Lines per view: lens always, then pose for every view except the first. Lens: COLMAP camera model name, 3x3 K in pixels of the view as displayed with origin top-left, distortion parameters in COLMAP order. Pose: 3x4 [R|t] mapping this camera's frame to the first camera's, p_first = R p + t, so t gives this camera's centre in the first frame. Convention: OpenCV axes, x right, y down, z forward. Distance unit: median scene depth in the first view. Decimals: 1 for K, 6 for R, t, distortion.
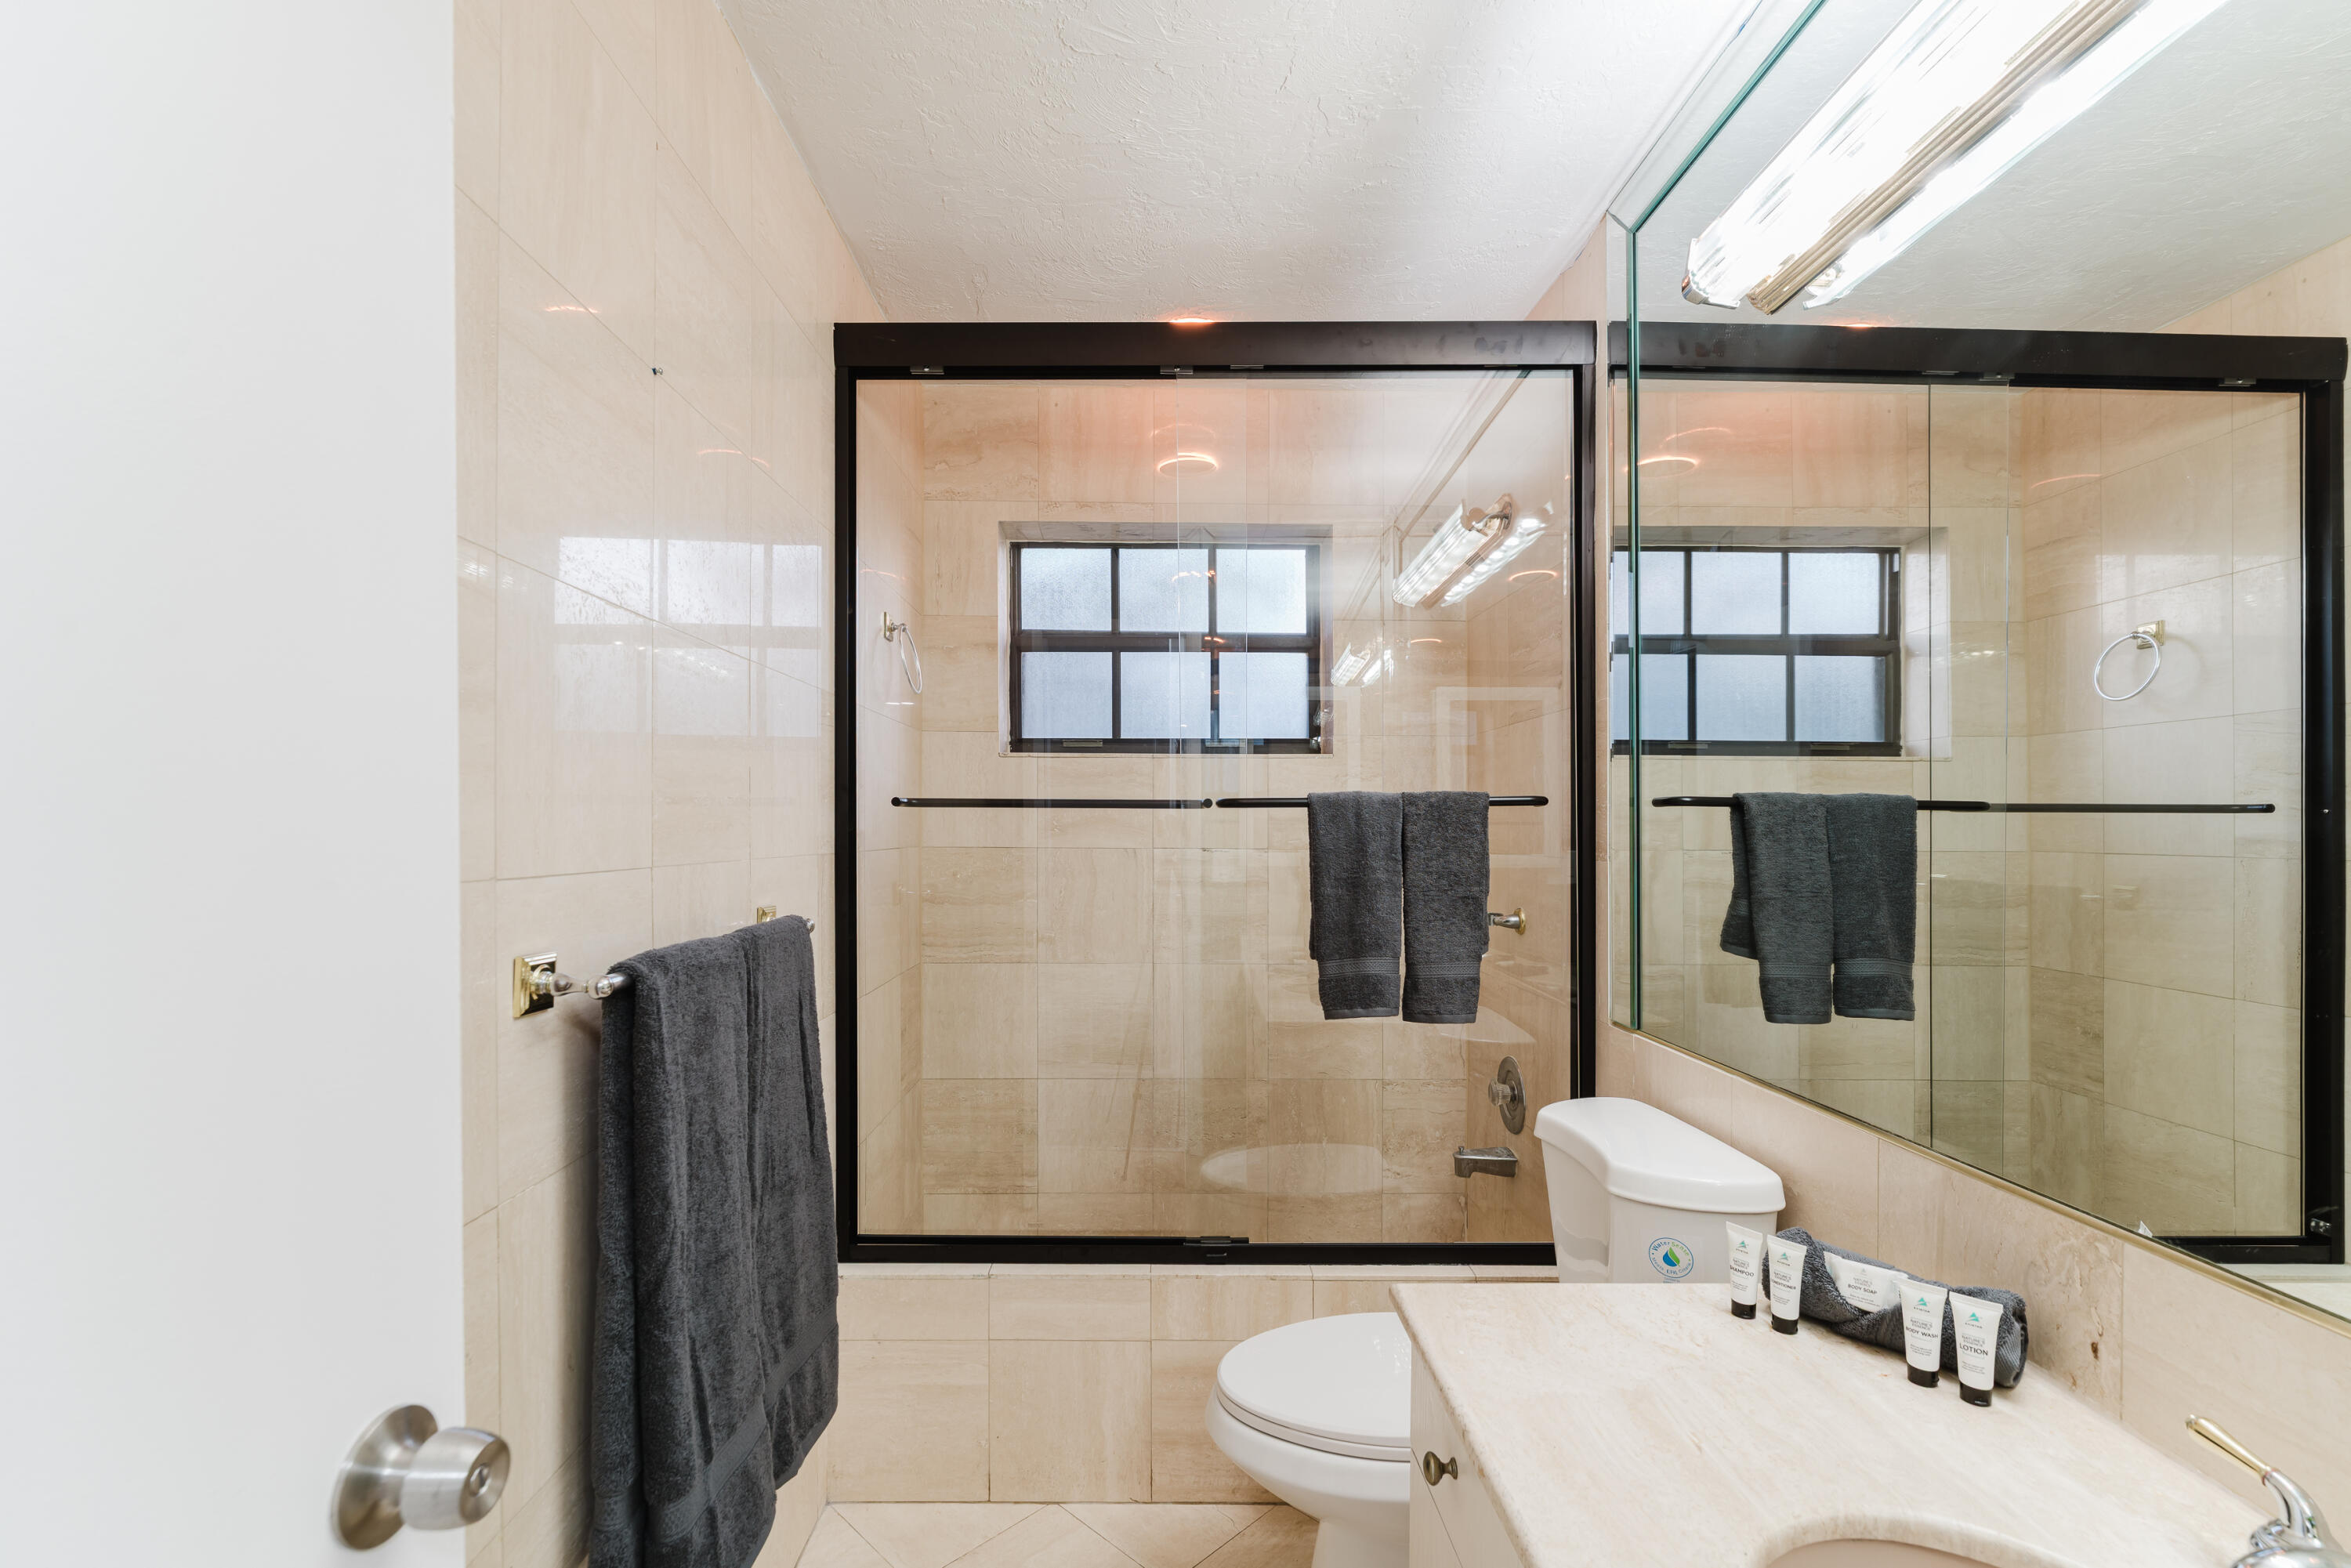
lens RADIAL K [[1024.8, 0, 1167.8], [0, 1024.8, 858.3], [0, 0, 1]] dist [-0.001034, -0.000603]
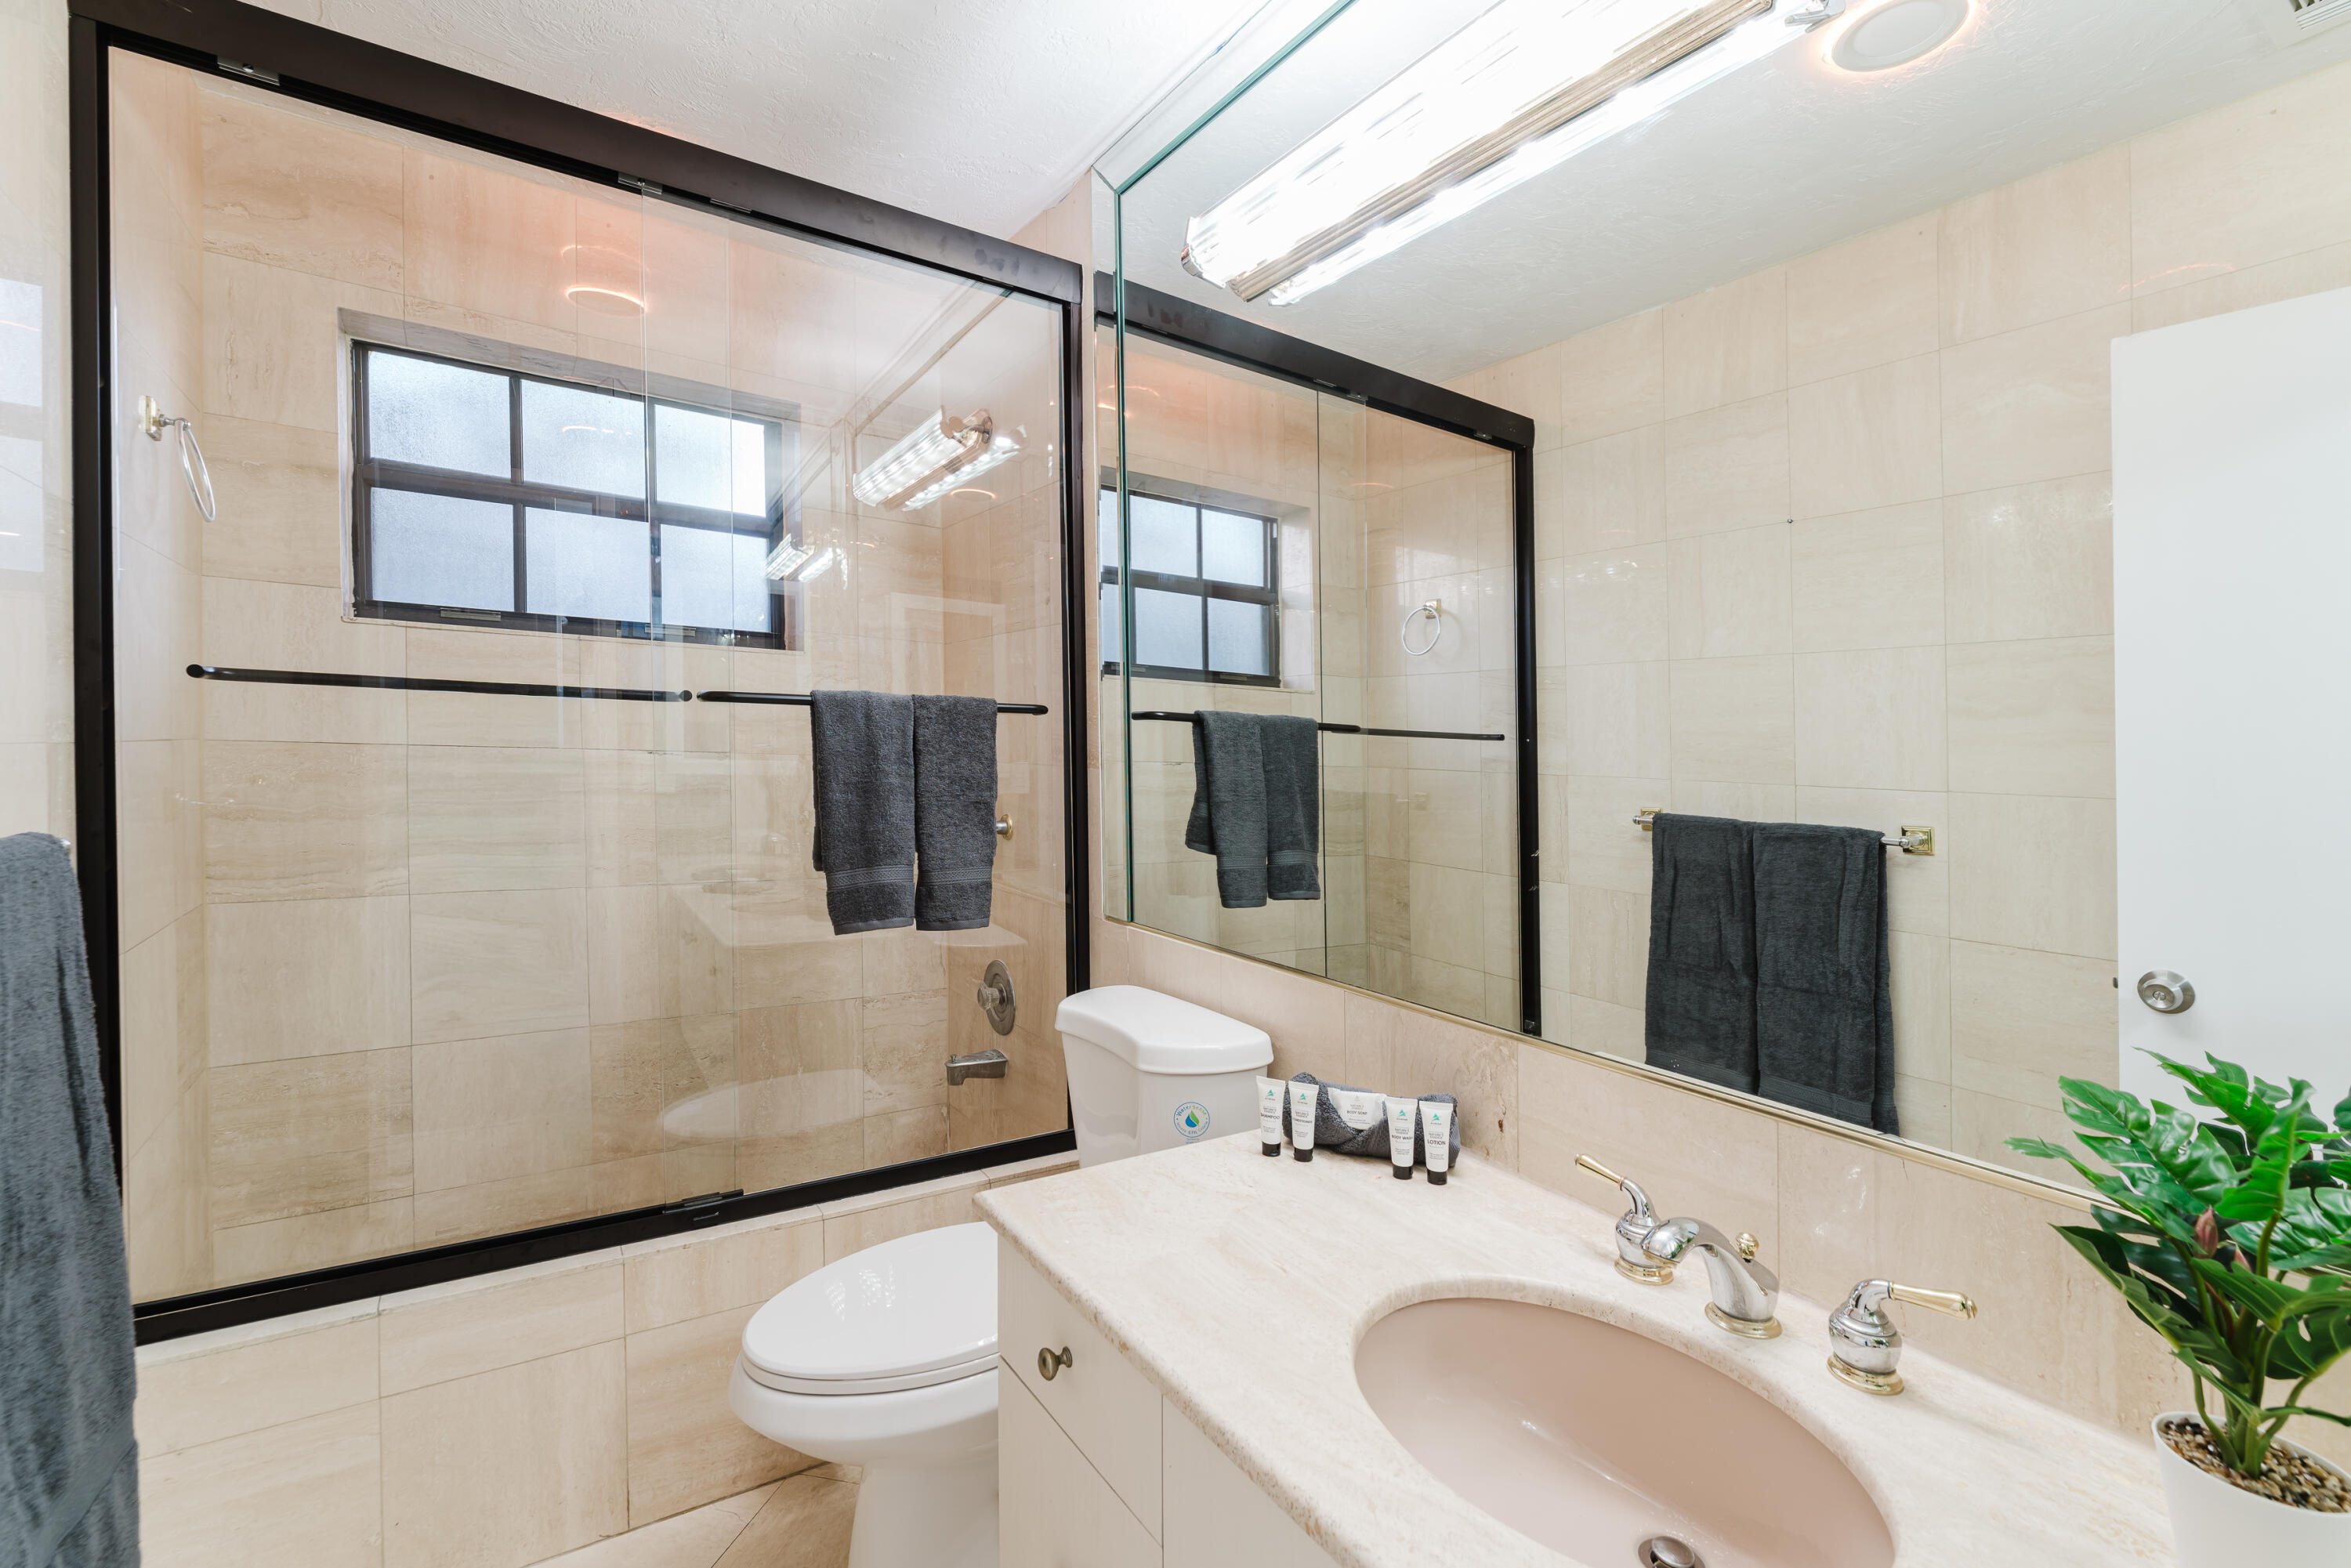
lens RADIAL K [[1042.8, 0, 1177.4], [0, 1042.8, 768.9], [0, 0, 1]] dist [-0.000994, -0.000510]
pose [[0.831007, 0.012599, 0.556119, -0.110476], [-0.009973, 0.999920, -0.007751, 0.010971], [-0.556172, 0.000895, 0.831067, 0.043254]]
